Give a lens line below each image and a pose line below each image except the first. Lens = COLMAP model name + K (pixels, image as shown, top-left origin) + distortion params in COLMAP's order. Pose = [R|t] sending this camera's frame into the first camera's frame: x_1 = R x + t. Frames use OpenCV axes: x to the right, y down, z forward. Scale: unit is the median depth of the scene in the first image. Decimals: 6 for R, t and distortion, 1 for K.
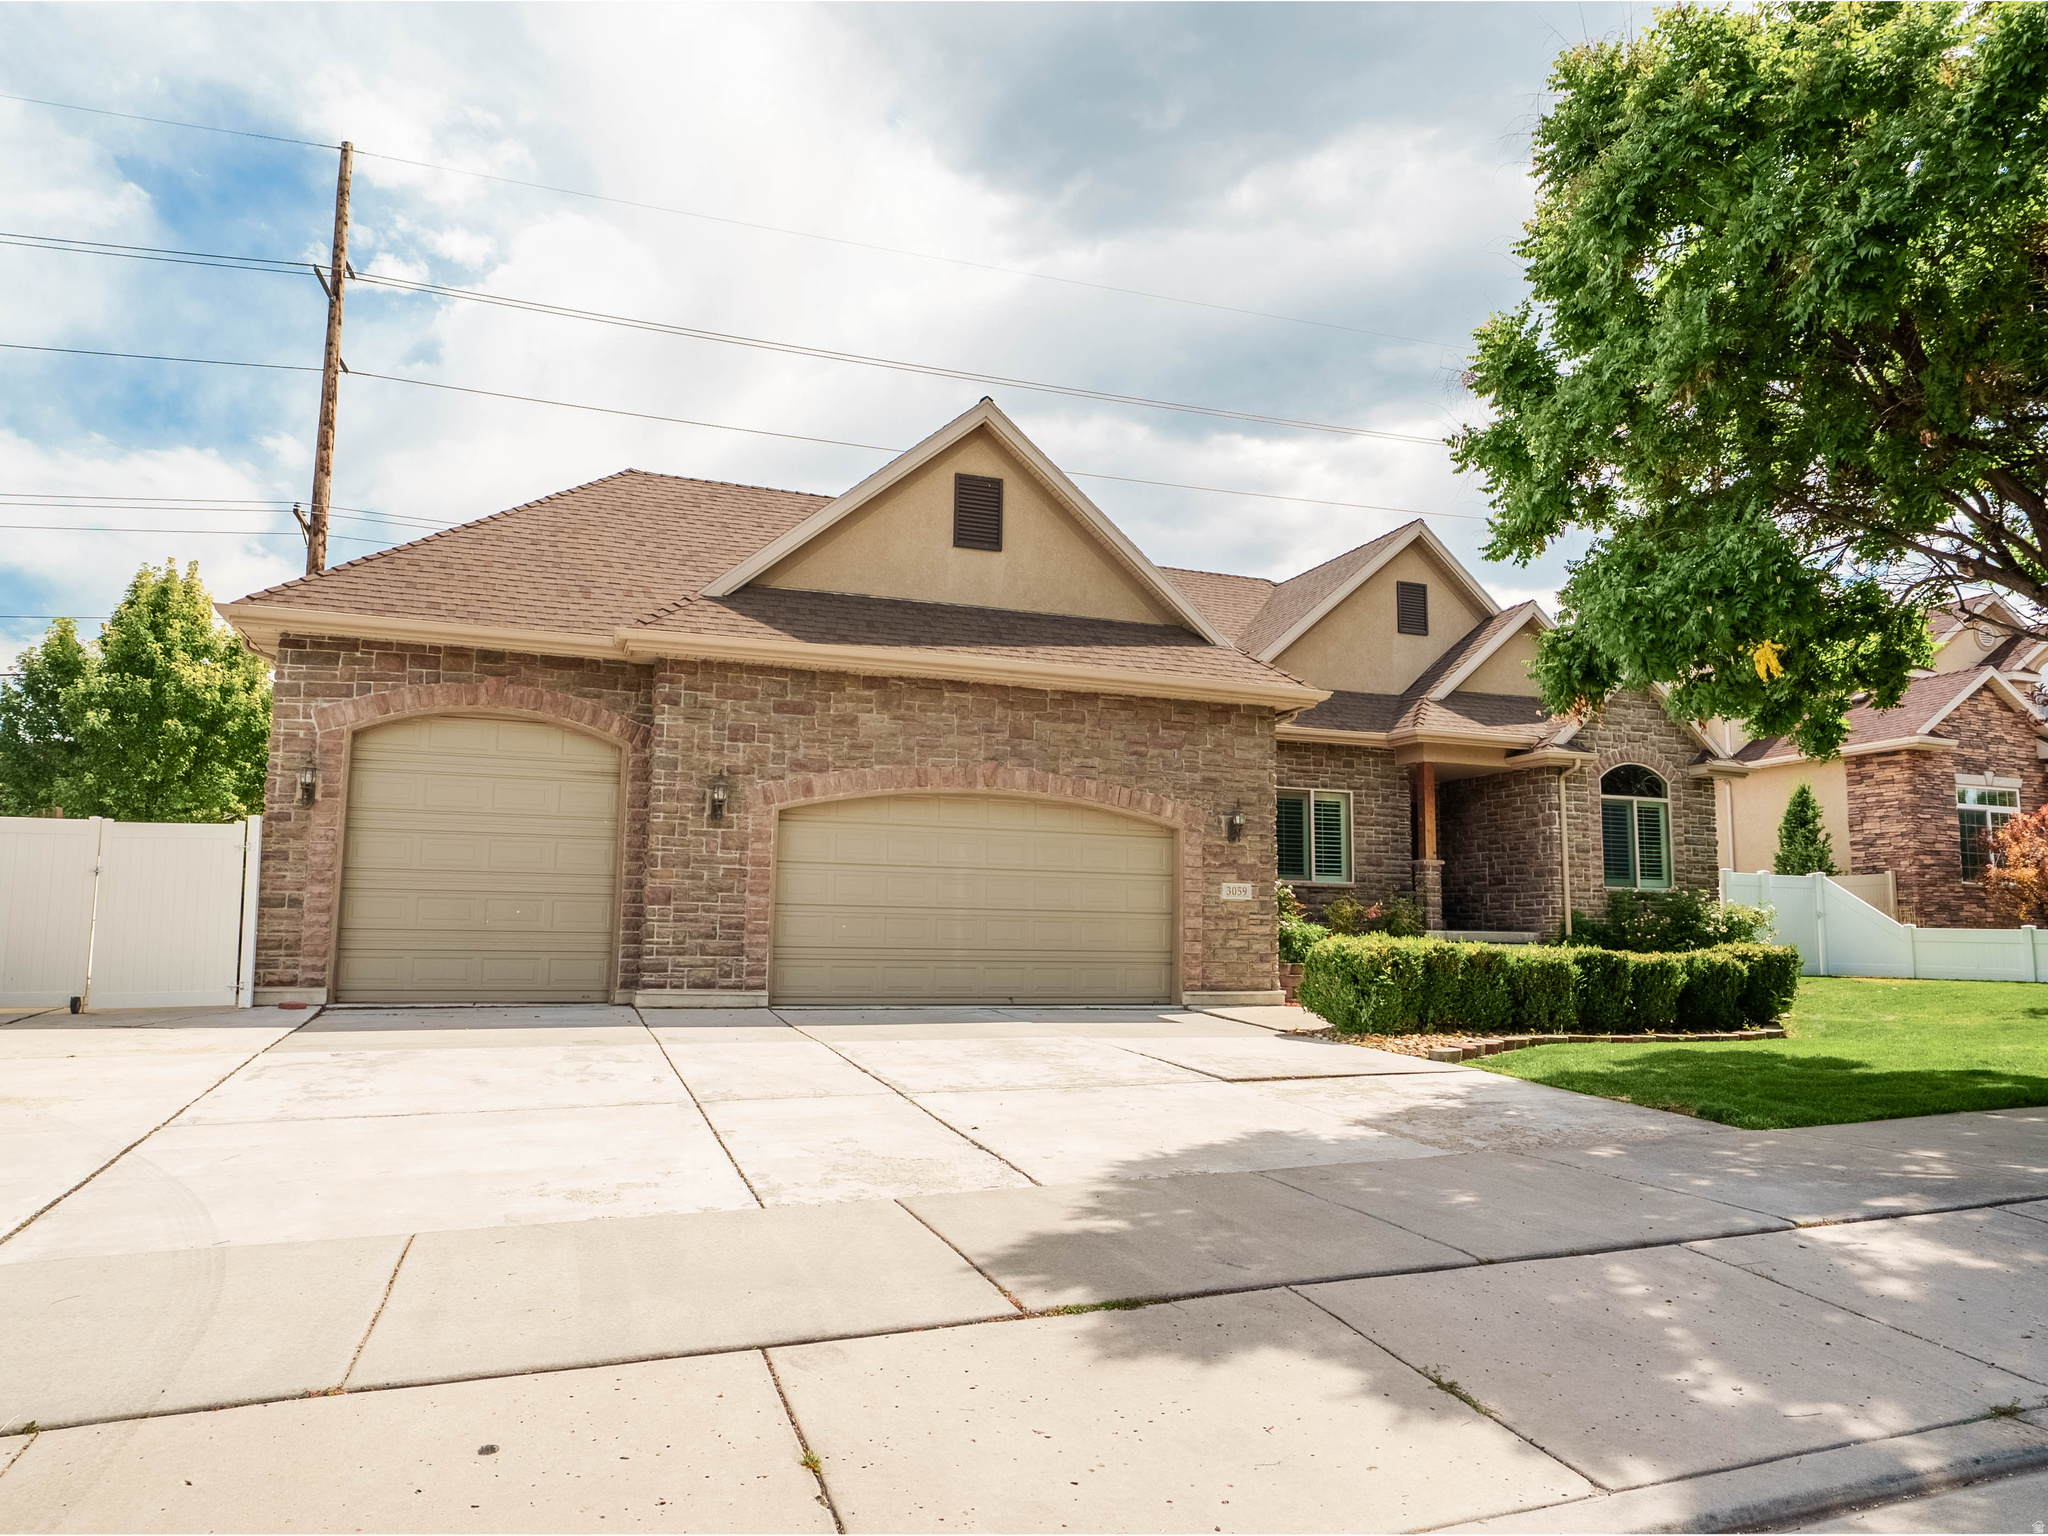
lens RADIAL K [[1330.9, 0, 1028.8], [0, 1330.9, 762.8], [0, 0, 1]] dist [-0.000088, 0.000346]
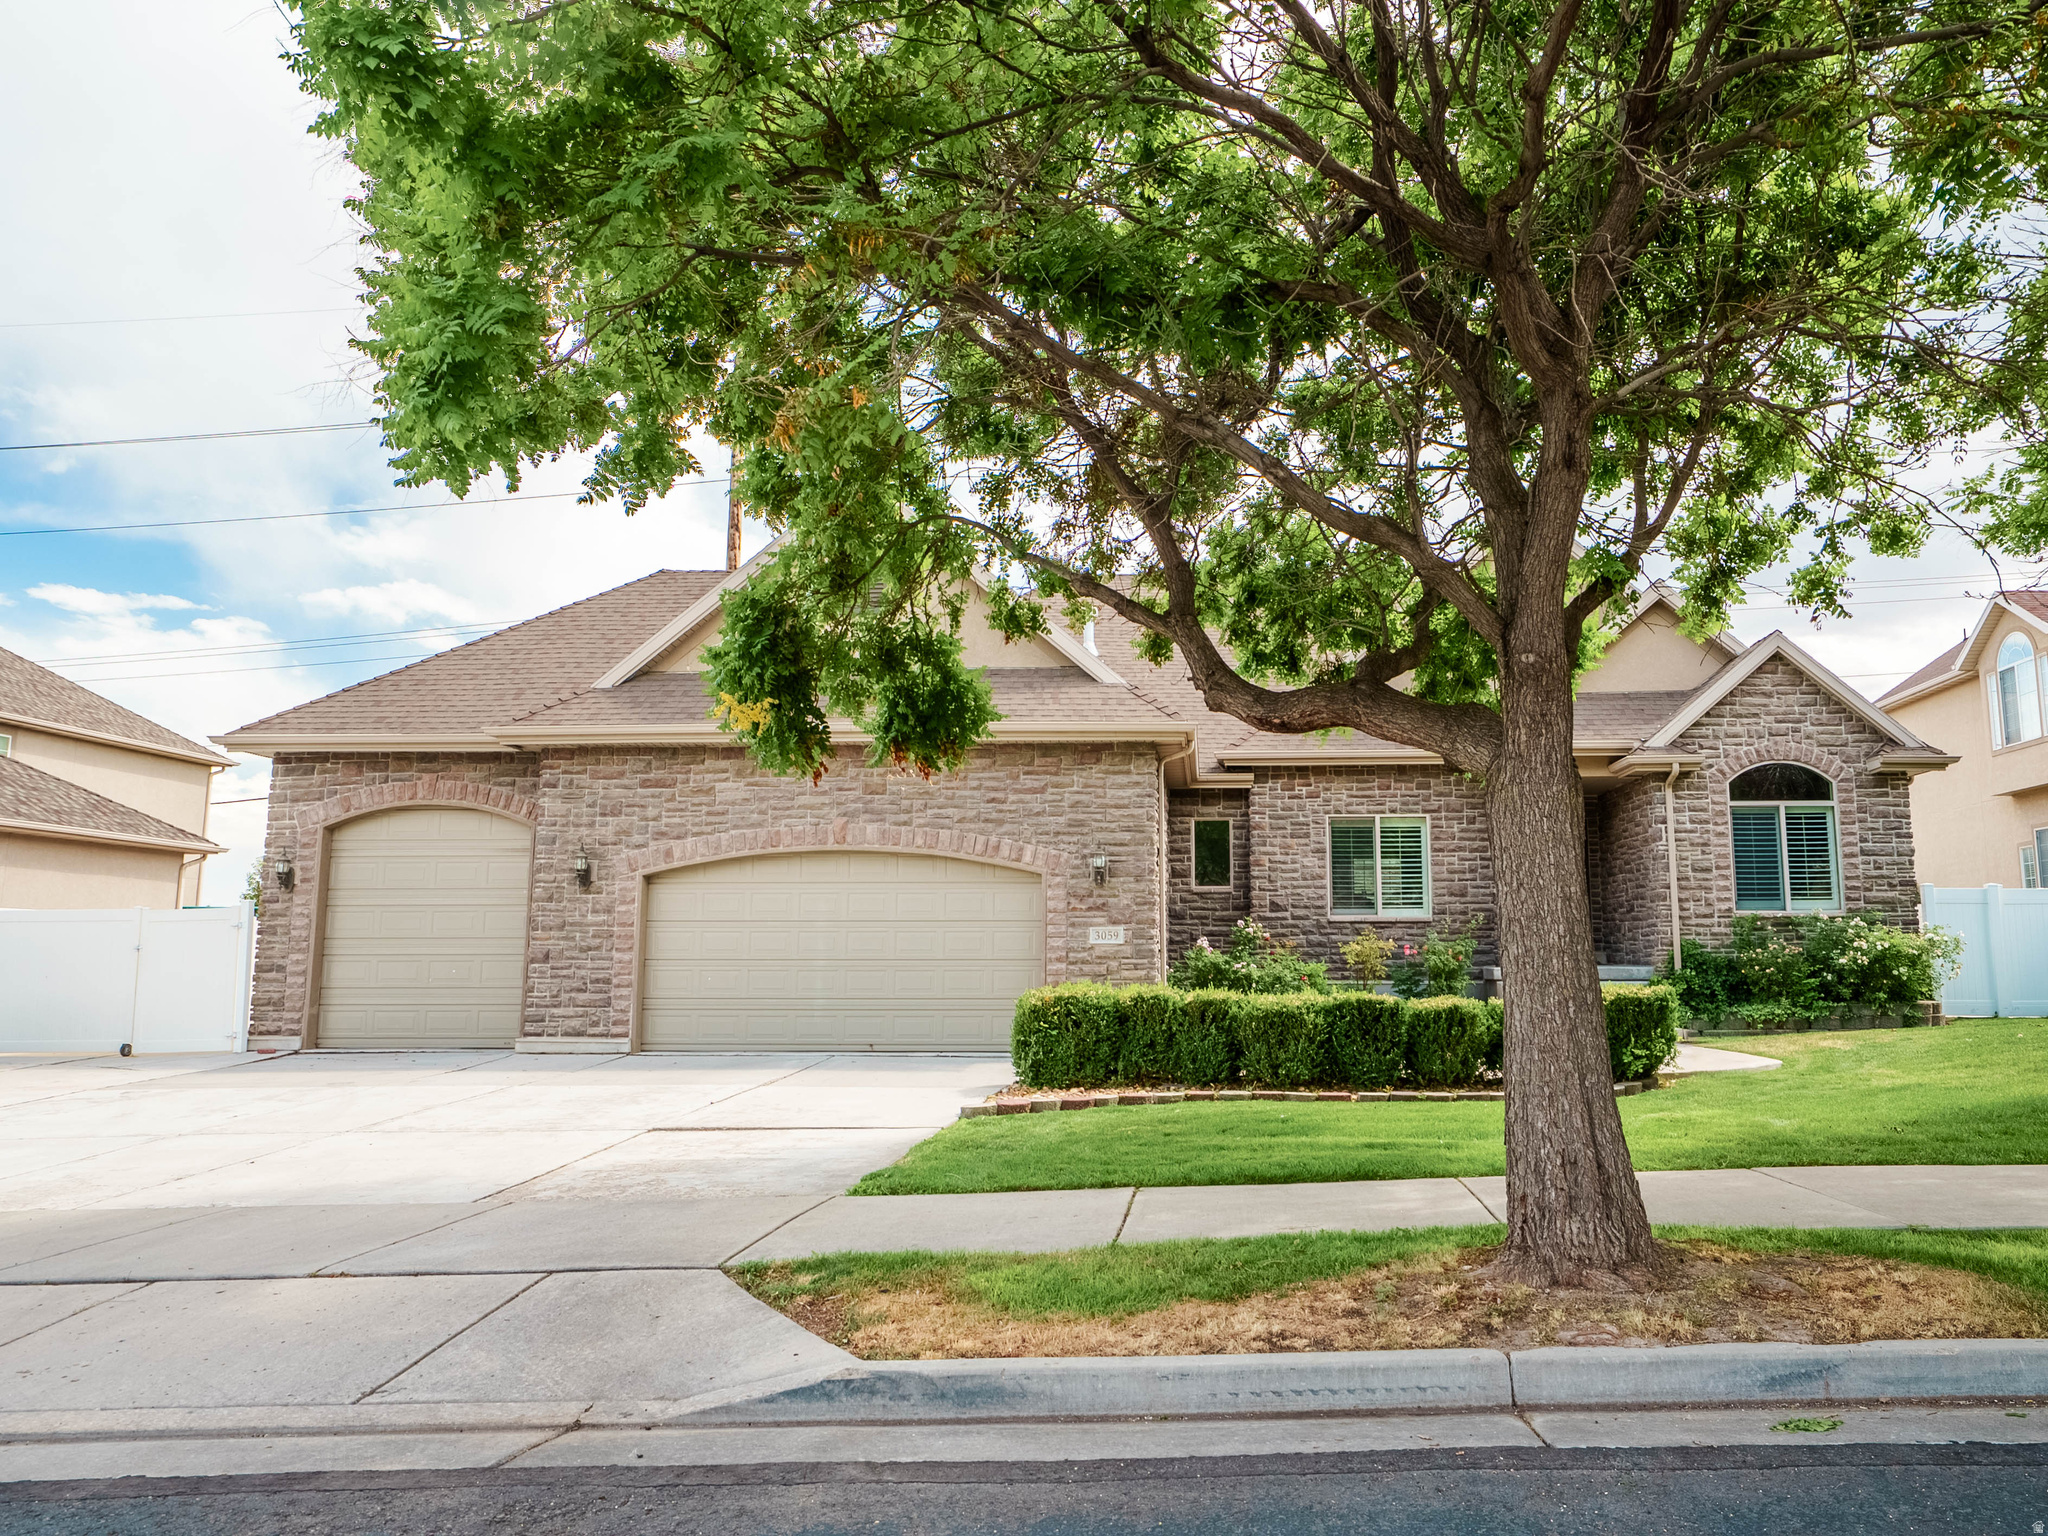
lens RADIAL K [[1330.9, 0, 1021.7], [0, 1330.9, 773.9], [0, 0, 1]] dist [-0.000088, 0.000346]
pose [[0.929595, -0.070634, -0.361752, 0.510487], [0.064012, 0.997490, -0.030275, 0.004835], [0.362983, 0.004987, 0.931783, 0.077583]]
